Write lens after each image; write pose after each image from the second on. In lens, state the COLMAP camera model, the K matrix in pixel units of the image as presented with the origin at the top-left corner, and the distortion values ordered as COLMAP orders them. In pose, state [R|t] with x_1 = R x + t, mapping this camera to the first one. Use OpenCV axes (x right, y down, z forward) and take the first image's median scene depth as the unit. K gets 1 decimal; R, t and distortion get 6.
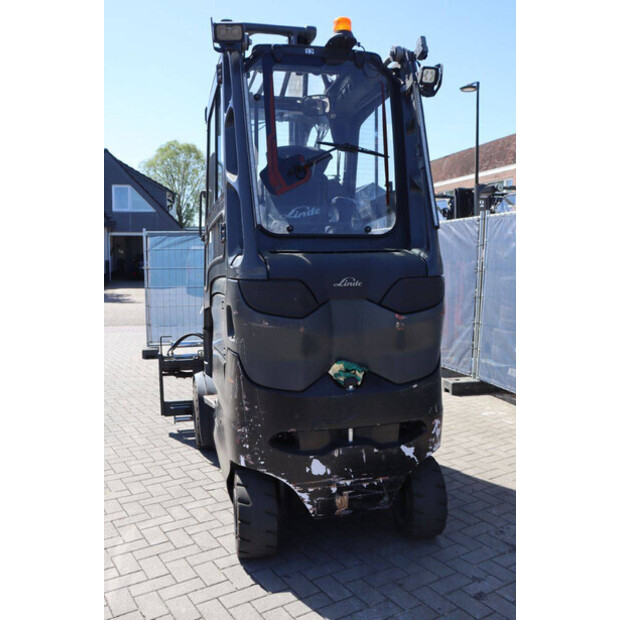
lens RADIAL K [[587.4, 0, 310.0], [0, 587.4, 310.0], [0, 0, 1]] dist [-0.071592, 0.017475]
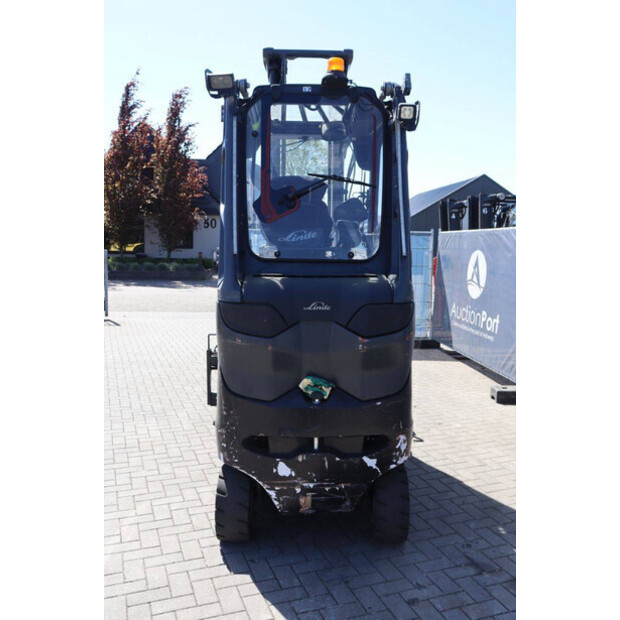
lens RADIAL K [[580.7, 0, 310.0], [0, 580.7, 310.0], [0, 0, 1]] dist [-0.074496, 0.012539]
pose [[0.979019, 0.042177, -0.199356, 0.266392], [-0.037059, 0.998882, 0.029332, -0.071108], [0.200371, -0.021329, 0.979488, -0.073882]]
